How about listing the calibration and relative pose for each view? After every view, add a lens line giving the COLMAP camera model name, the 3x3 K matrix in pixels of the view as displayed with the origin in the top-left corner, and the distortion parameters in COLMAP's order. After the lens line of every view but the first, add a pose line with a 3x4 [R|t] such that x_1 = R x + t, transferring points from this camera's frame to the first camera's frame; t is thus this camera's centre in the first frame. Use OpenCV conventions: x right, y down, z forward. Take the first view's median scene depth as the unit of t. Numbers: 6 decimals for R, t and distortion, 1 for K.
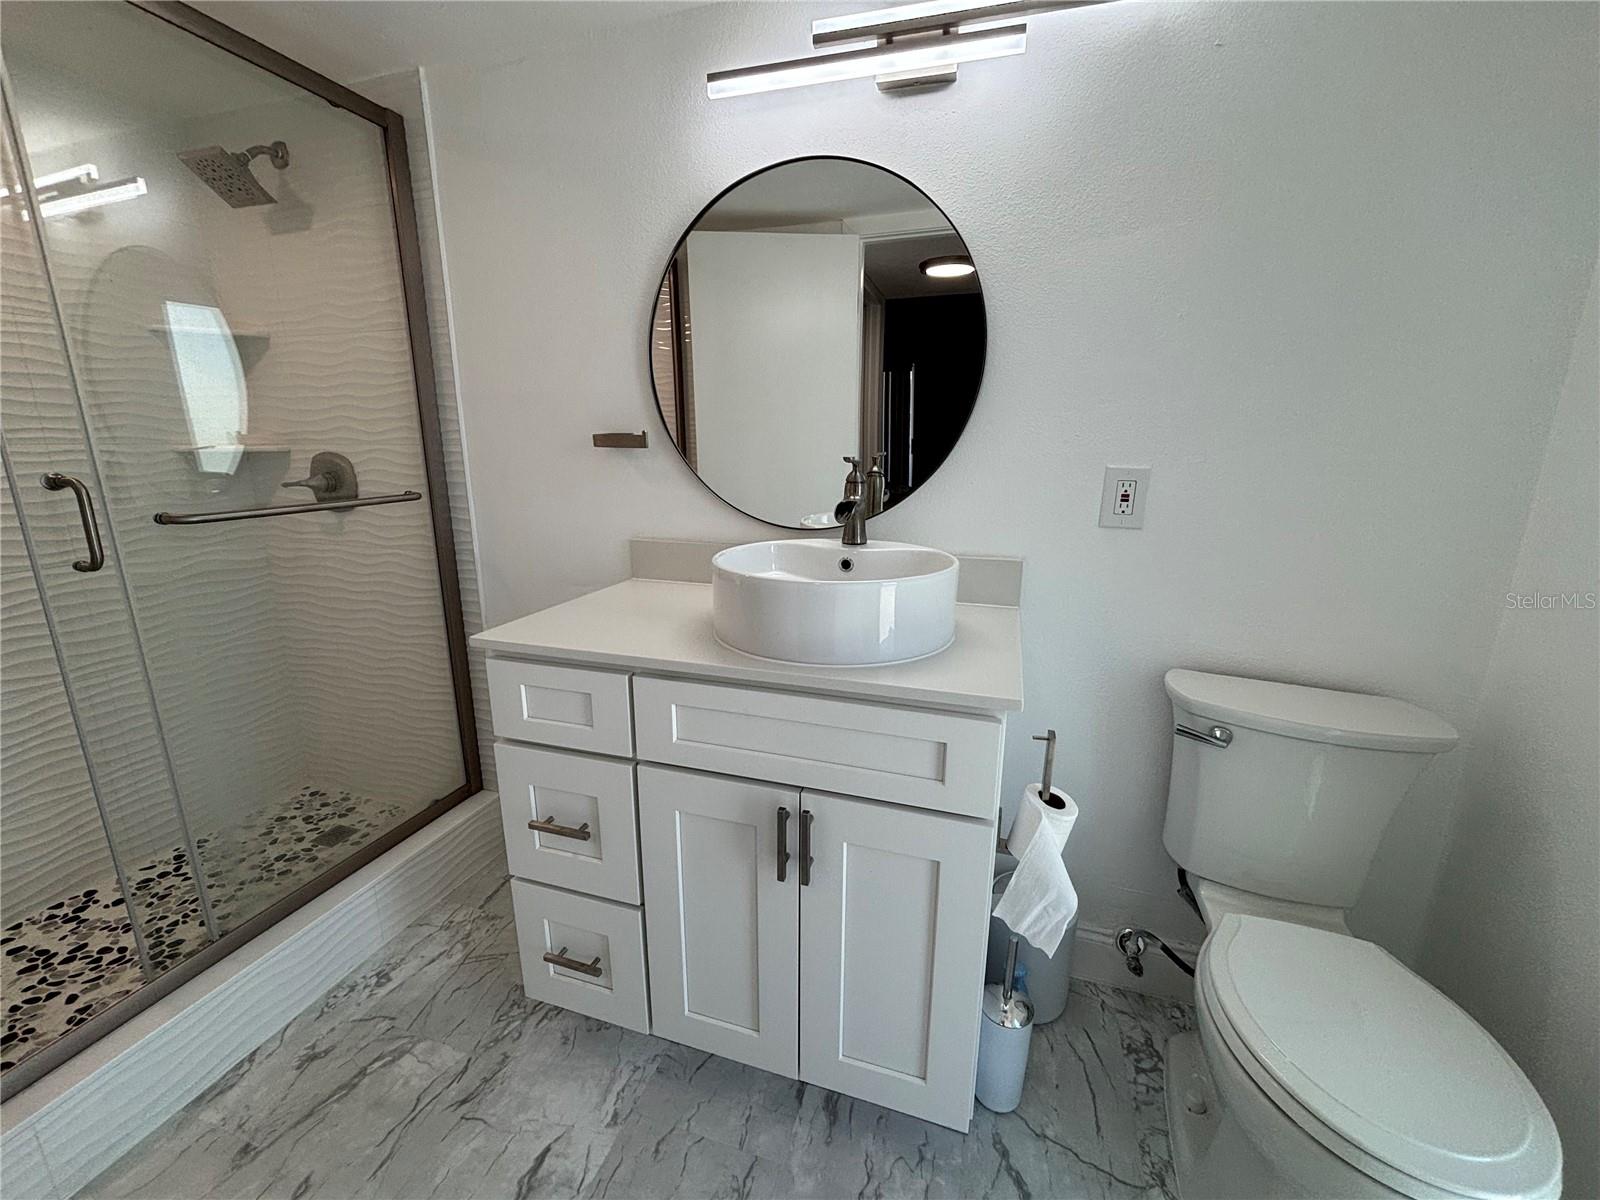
lens RADIAL K [[642.7, 0, 792.2], [0, 642.7, 597.2], [0, 0, 1]] dist [-0.000318, 0.000406]
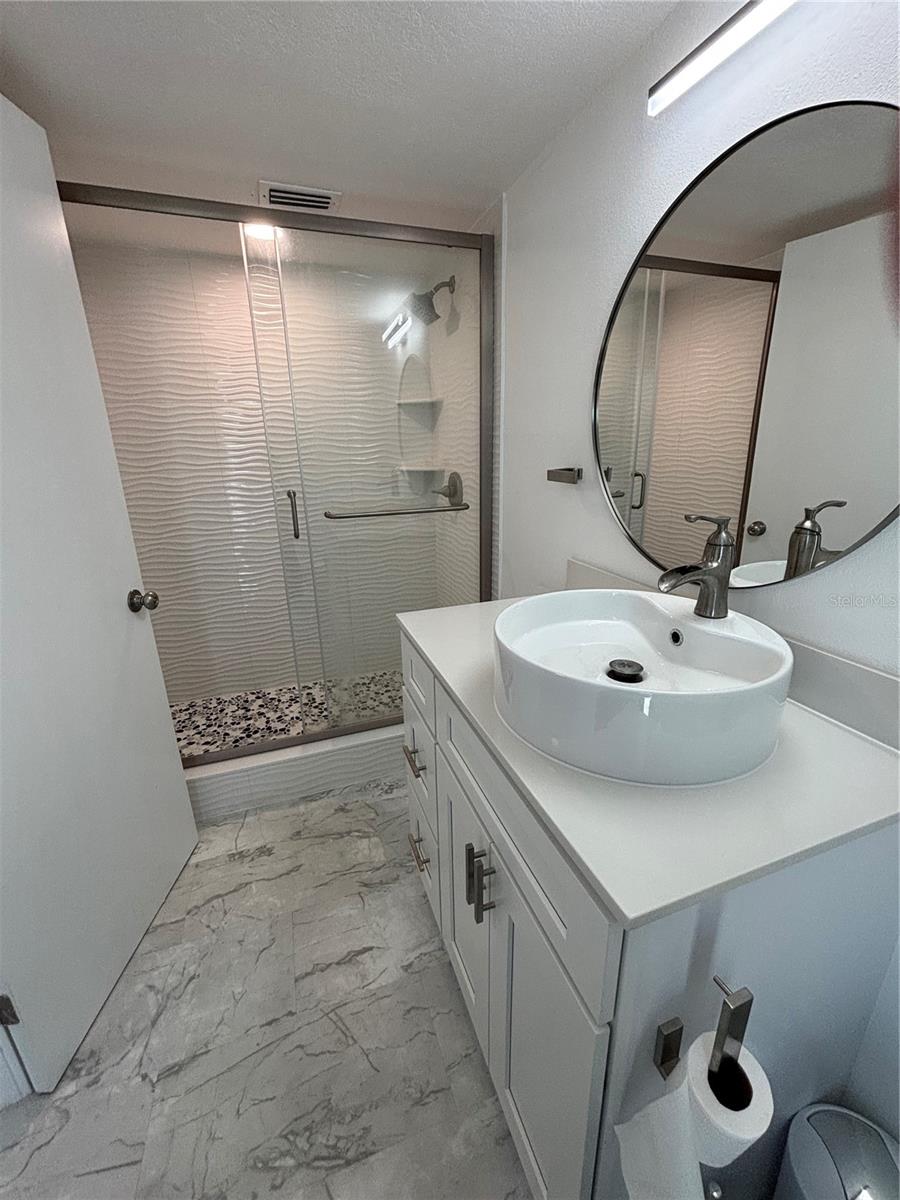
lens RADIAL K [[482.0, 0, 450.0], [0, 482.0, 600.0], [0, 0, 1]] dist [-0.000318, 0.000406]
pose [[0.614341, 0.226601, -0.755802, 0.384465], [-0.164095, 0.973623, 0.158525, -0.156941], [0.771789, 0.026634, 0.635321, 0.352680]]
